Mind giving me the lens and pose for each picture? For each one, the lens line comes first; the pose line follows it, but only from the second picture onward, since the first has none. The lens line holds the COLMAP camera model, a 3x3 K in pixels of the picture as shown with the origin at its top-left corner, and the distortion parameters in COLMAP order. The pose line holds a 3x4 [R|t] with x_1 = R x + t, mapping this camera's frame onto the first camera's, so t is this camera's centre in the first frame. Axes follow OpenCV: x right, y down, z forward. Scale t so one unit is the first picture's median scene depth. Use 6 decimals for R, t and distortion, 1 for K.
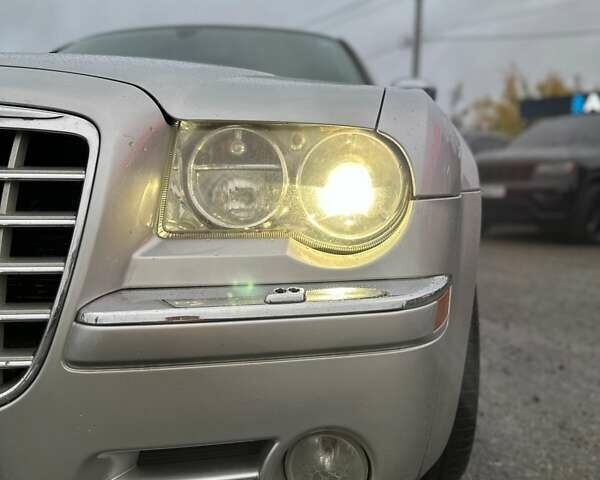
lens RADIAL K [[540.2, 0, 299.5], [0, 540.2, 224.5], [0, 0, 1]] dist [0.005984, 0.005287]
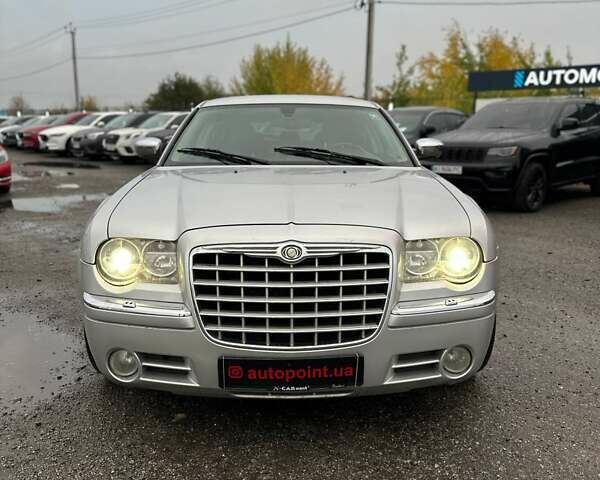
lens RADIAL K [[532.2, 0, 300.0], [0, 532.2, 240.0], [0, 0, 1]] dist [0.130708, -0.207510]
pose [[0.994499, -0.028622, 0.100755, -0.432872], [0.017291, 0.993604, 0.111588, -0.211279], [-0.103304, -0.109232, 0.988634, -0.692817]]
